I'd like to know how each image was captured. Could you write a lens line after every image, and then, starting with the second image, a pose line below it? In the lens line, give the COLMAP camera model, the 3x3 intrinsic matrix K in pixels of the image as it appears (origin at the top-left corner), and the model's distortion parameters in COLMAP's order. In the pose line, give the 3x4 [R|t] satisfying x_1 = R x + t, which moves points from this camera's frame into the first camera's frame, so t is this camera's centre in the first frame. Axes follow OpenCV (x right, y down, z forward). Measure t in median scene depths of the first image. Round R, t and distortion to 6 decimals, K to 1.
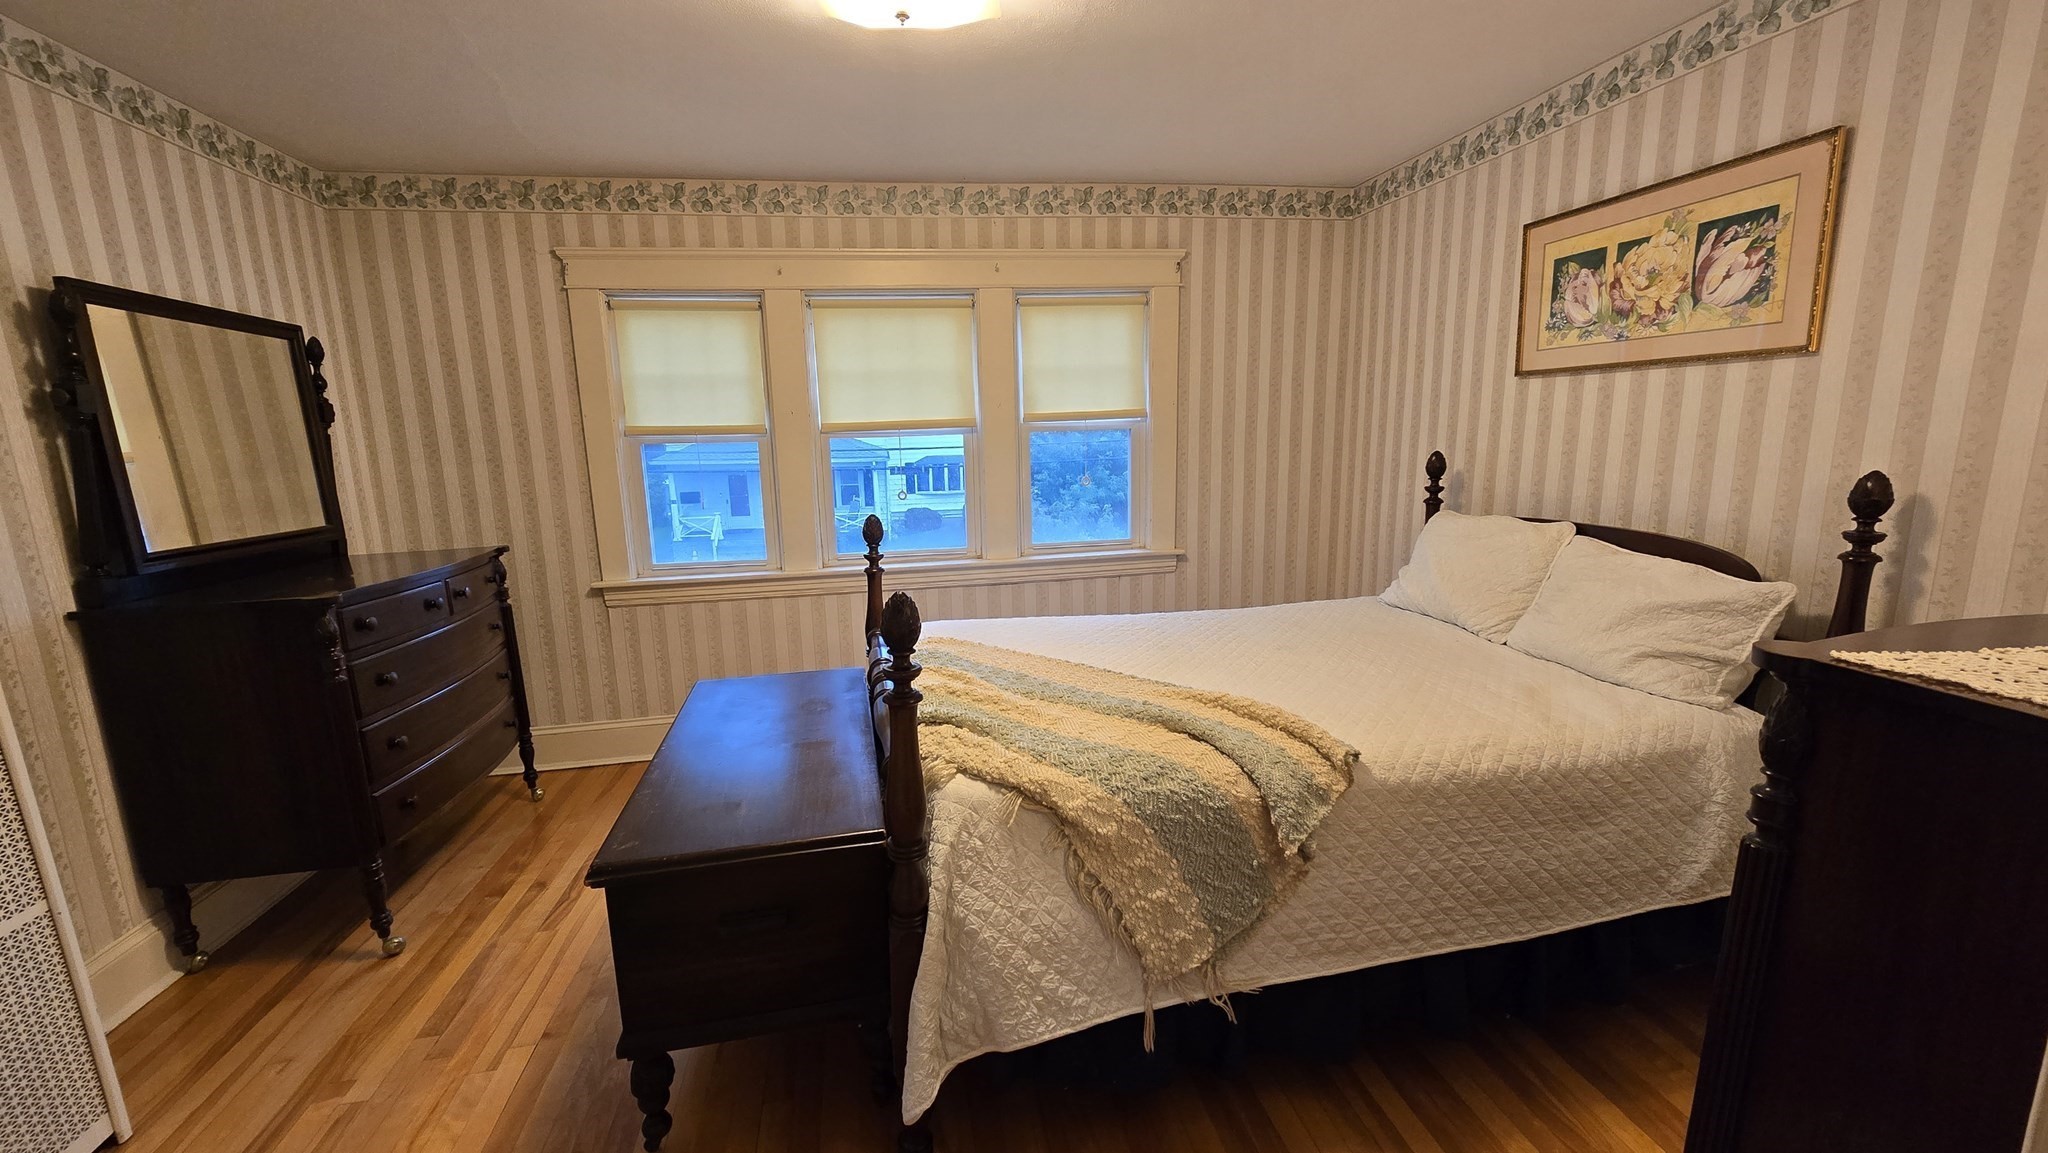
lens RADIAL K [[824.7, 0, 1022.9], [0, 824.7, 588.8], [0, 0, 1]] dist [0.000193, 0.000042]
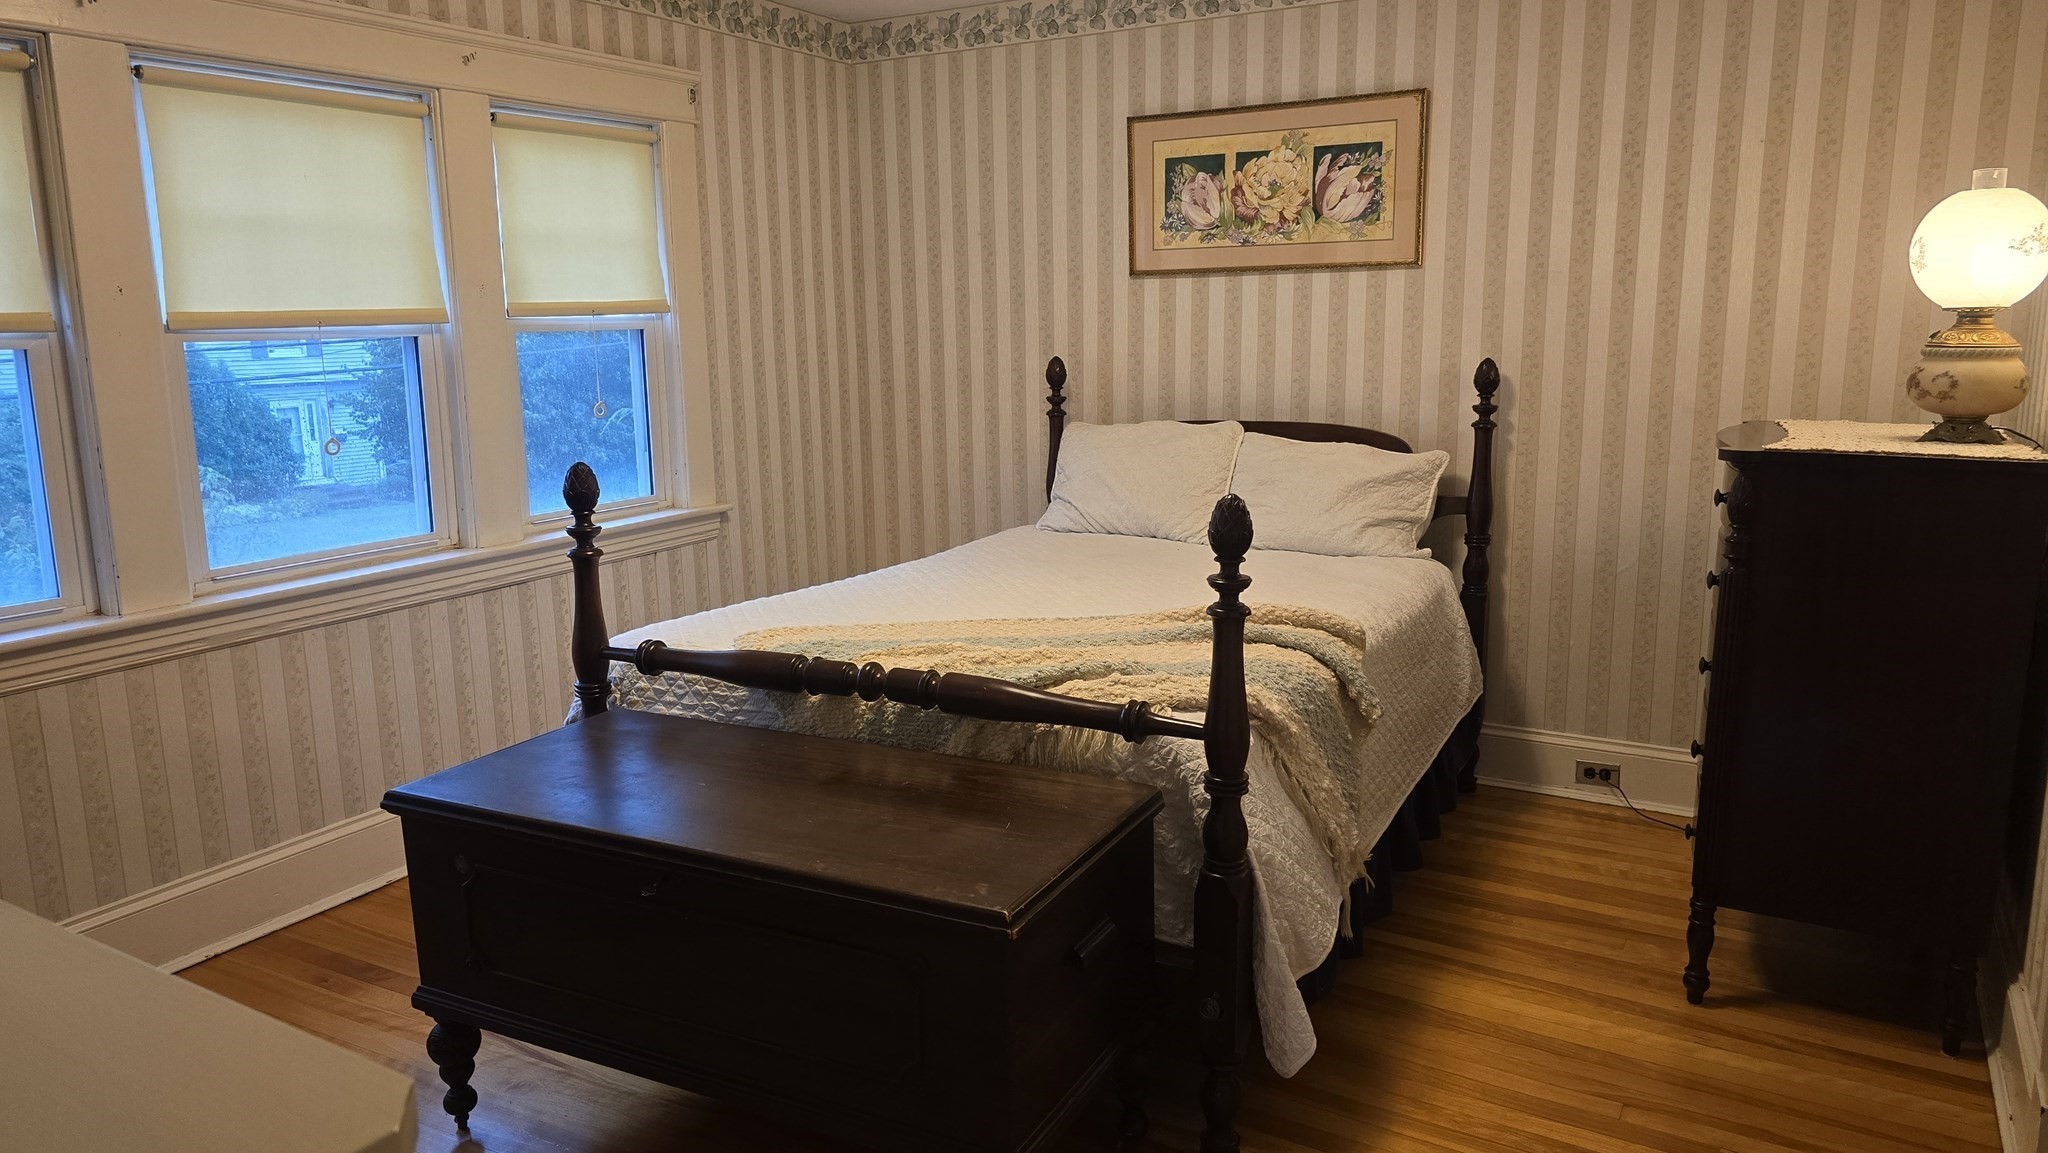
lens RADIAL K [[1327.8, 0, 1024.0], [0, 1327.8, 576.5], [0, 0, 1]] dist [0.092657, -0.182327]
pose [[0.649283, -0.129127, 0.749506, -0.803145], [0.145716, 0.988346, 0.044043, 0.000058], [-0.746458, 0.080619, 0.660531, 0.119653]]
